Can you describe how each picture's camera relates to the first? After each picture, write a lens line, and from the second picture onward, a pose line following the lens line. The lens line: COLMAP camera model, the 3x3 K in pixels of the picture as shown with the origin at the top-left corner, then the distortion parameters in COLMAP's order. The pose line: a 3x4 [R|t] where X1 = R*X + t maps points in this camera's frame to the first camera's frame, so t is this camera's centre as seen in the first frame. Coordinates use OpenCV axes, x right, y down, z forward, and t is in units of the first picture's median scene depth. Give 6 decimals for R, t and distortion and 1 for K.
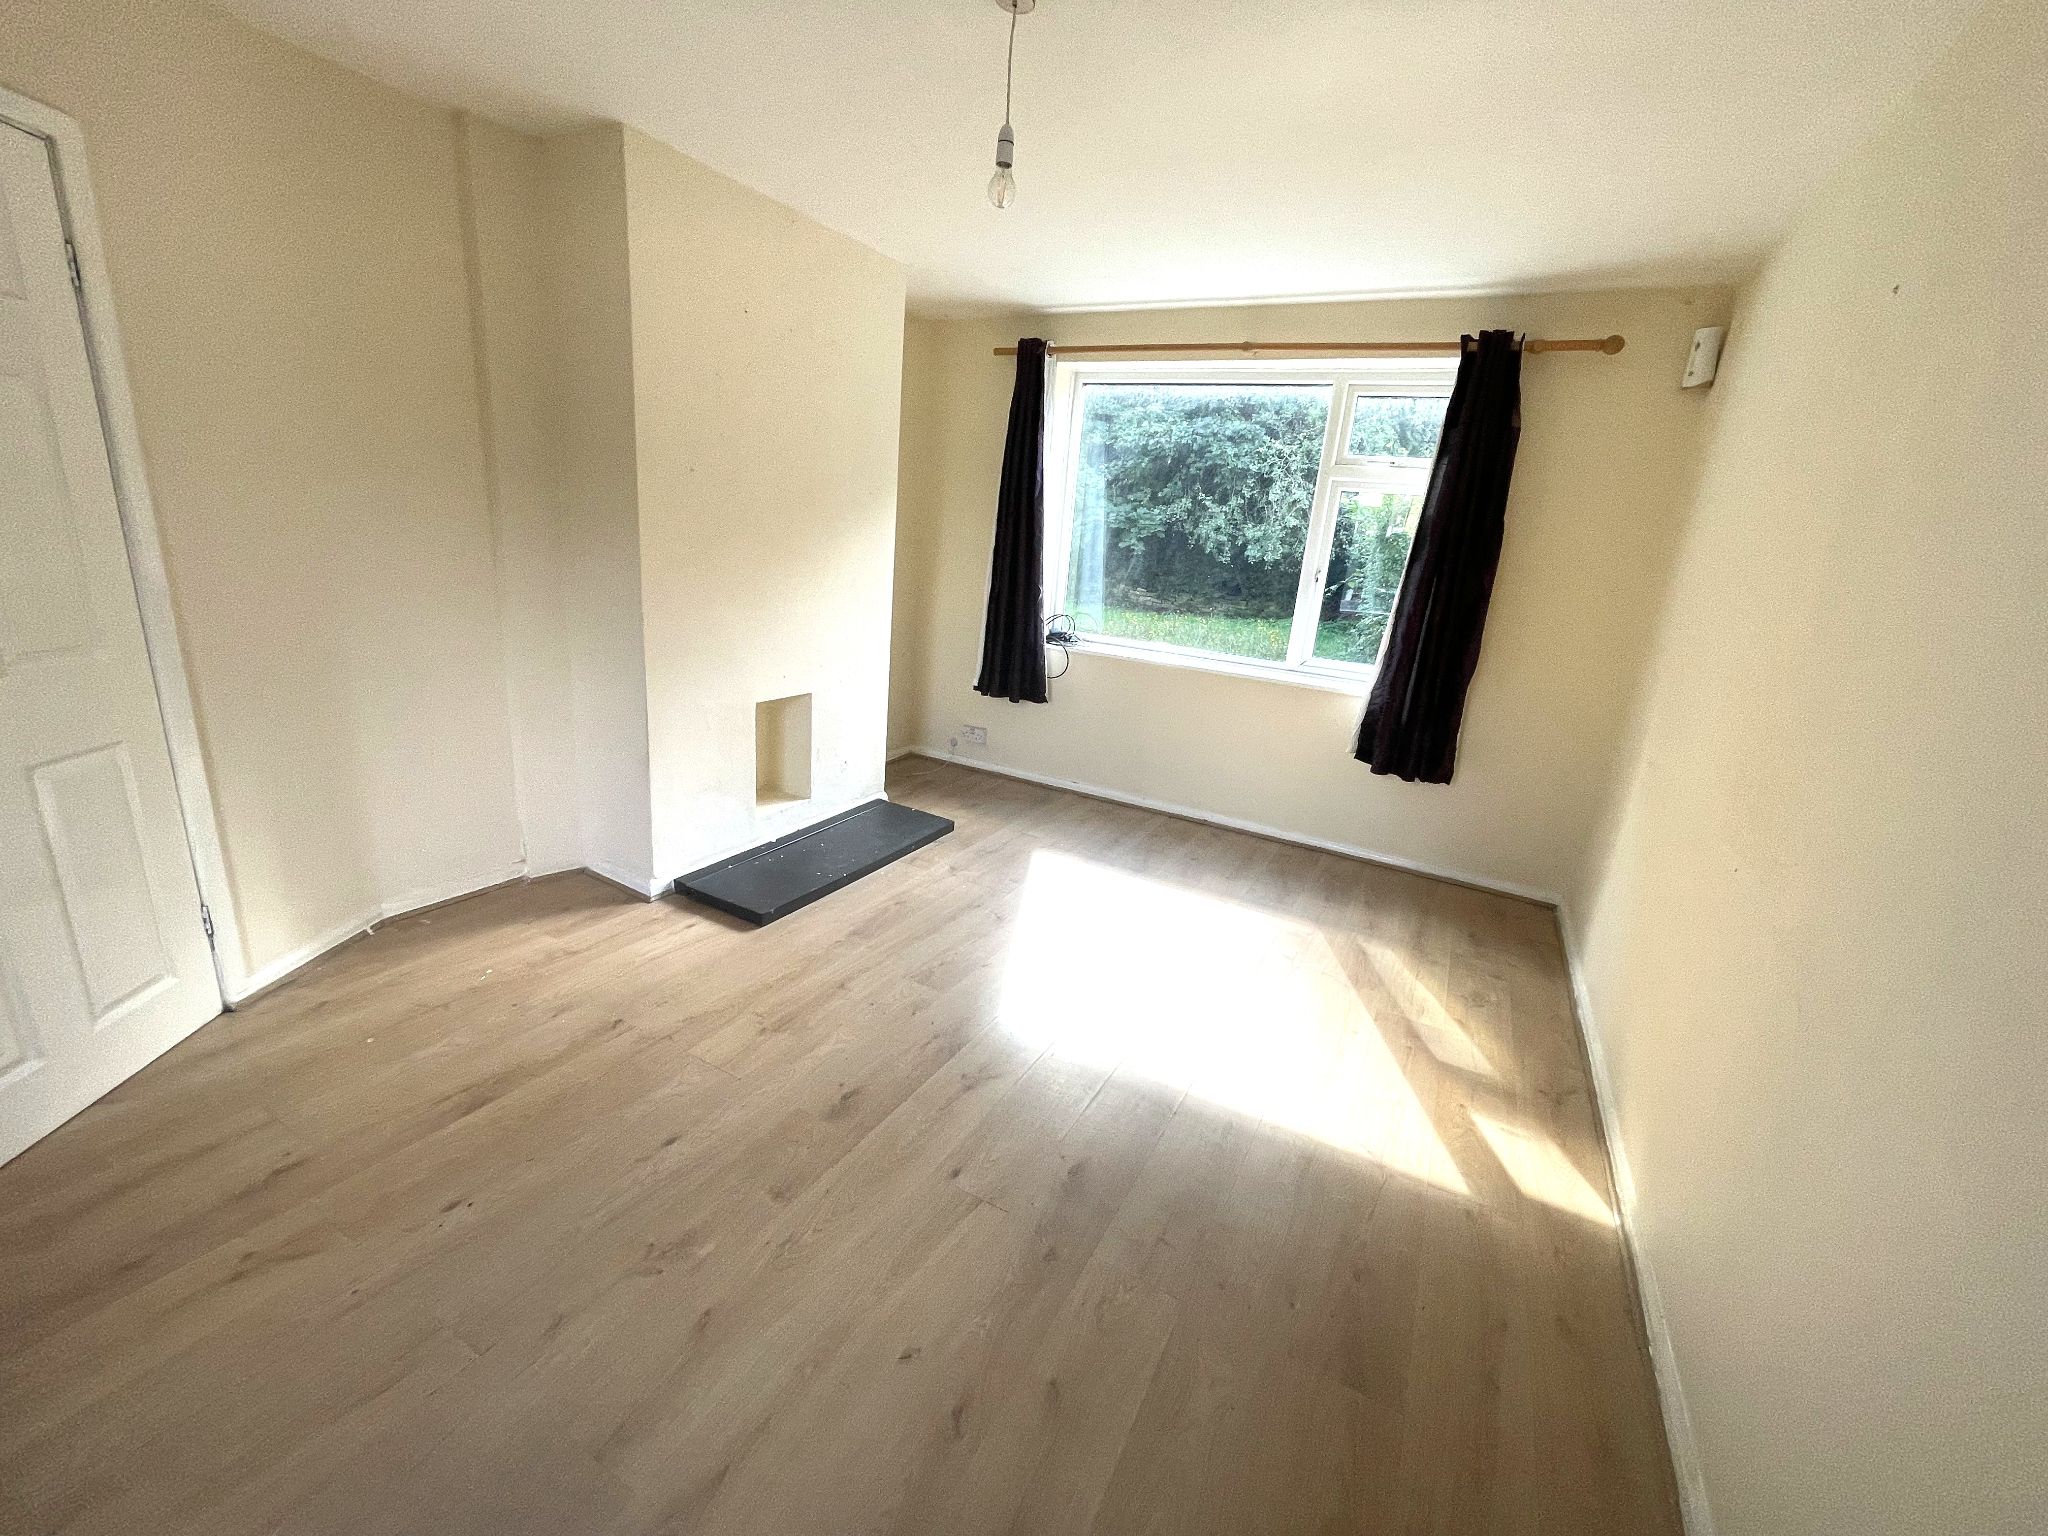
lens RADIAL K [[832.0, 0, 1024.7], [0, 832.0, 766.9], [0, 0, 1]] dist [0.001228, -0.000913]
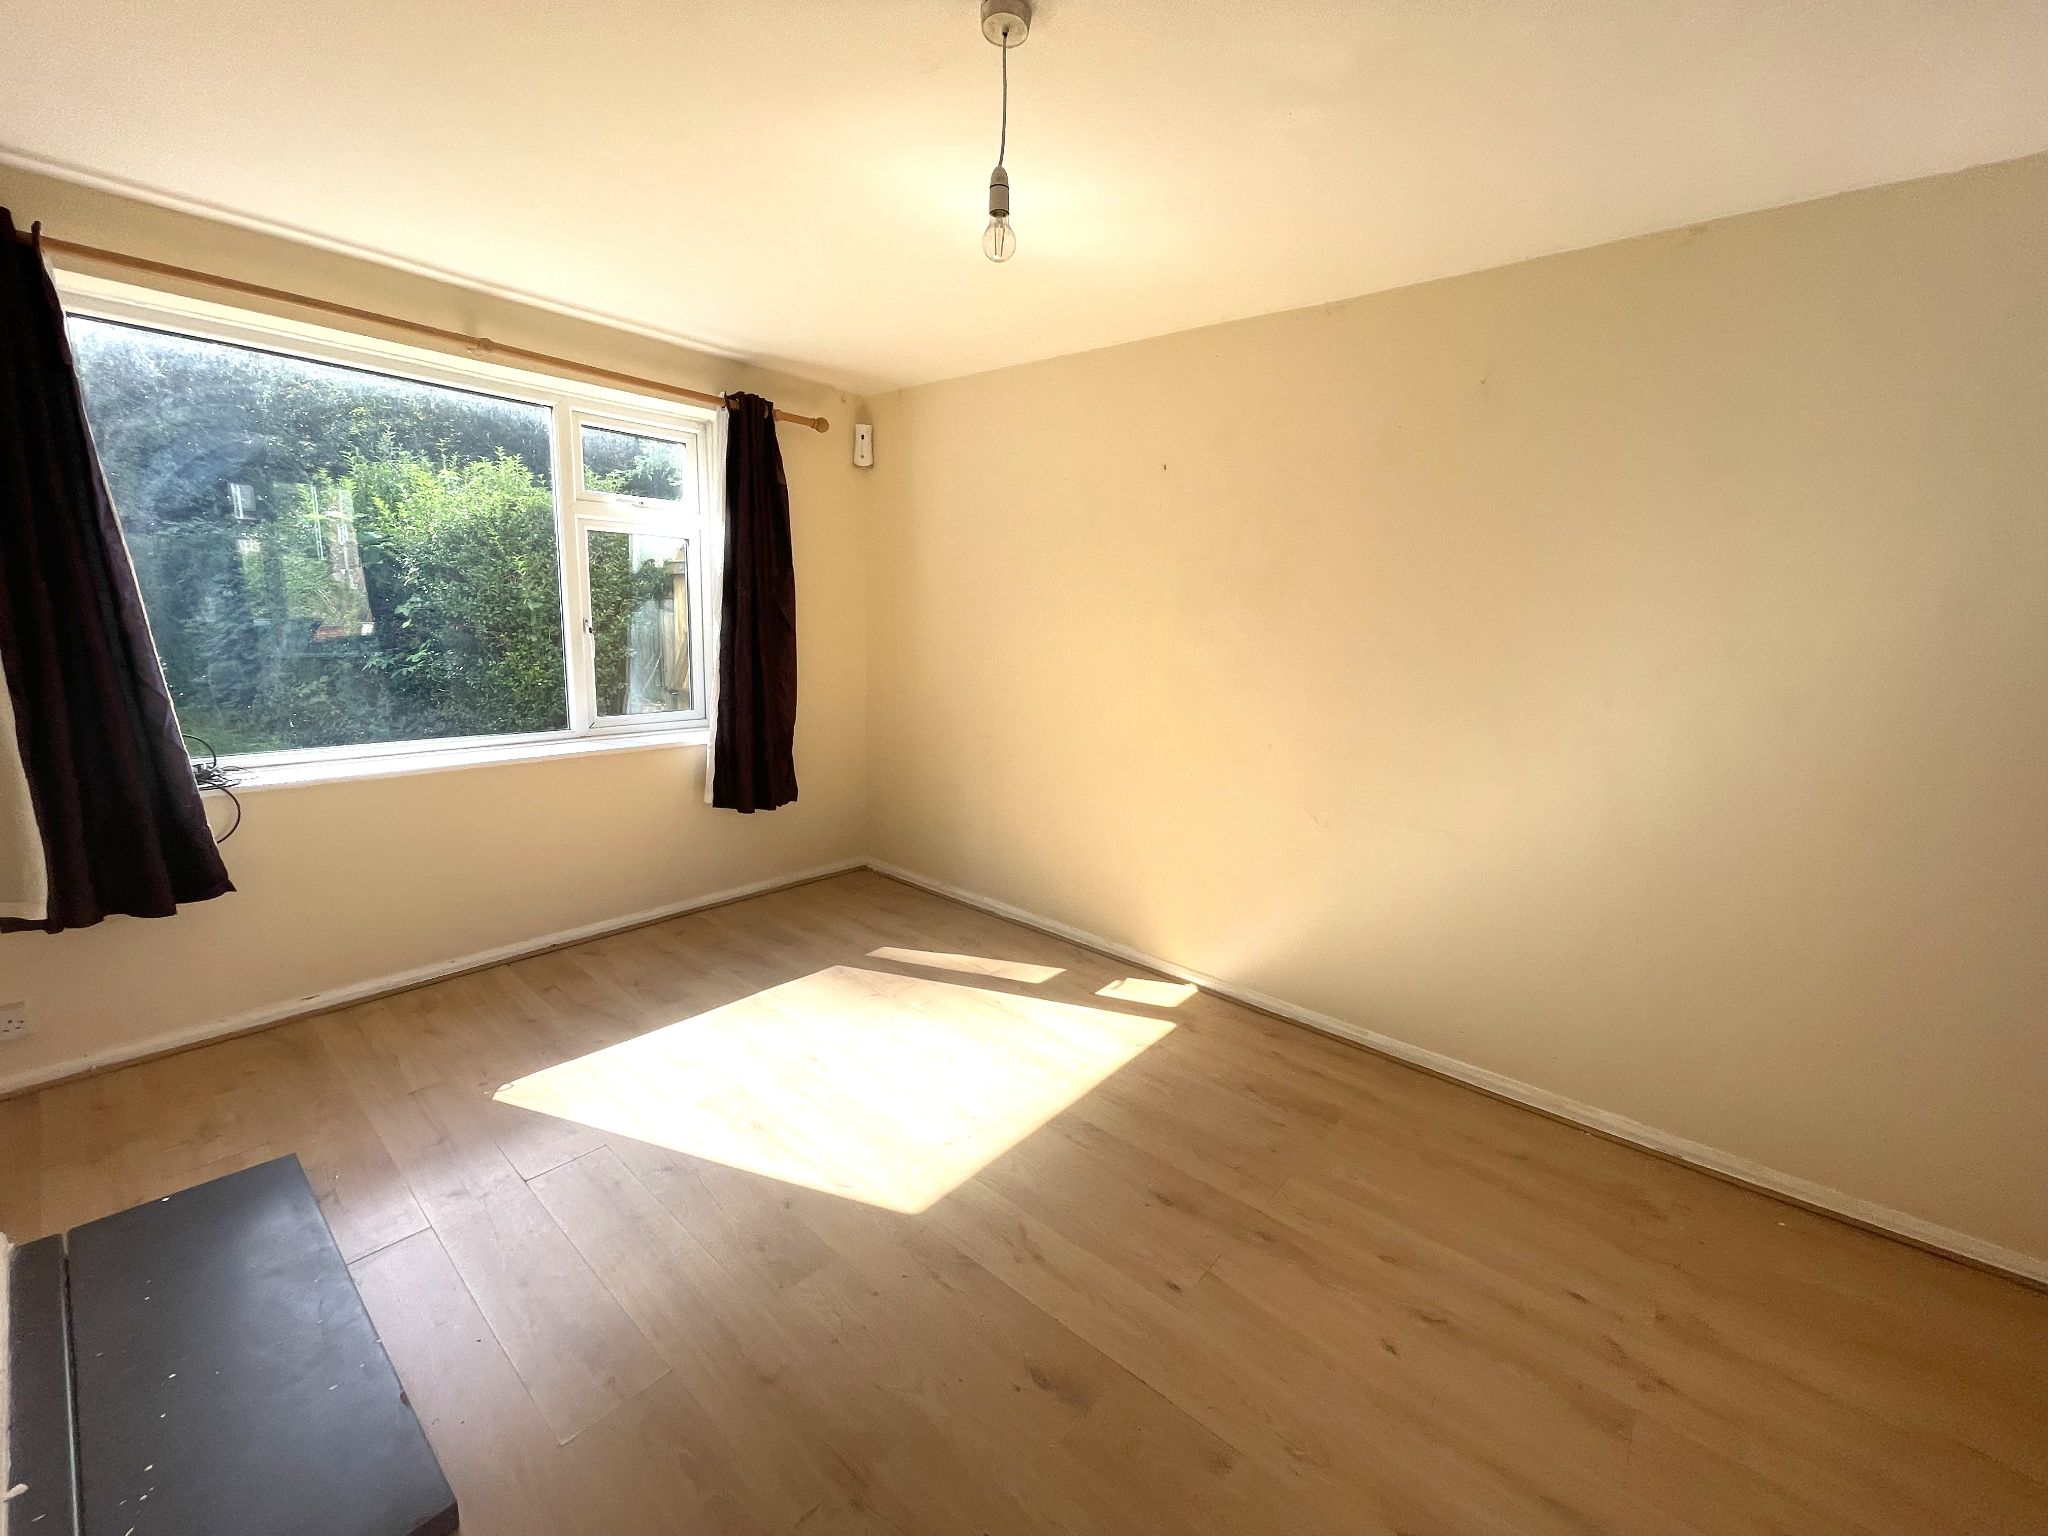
lens RADIAL K [[832.0, 0, 1024.8], [0, 832.0, 765.9], [0, 0, 1]] dist [0.001228, -0.000913]
pose [[0.212007, -0.261025, 0.941764, -0.454778], [0.246076, 0.946878, 0.207047, -0.176340], [-0.945780, 0.187850, 0.264977, 0.406218]]
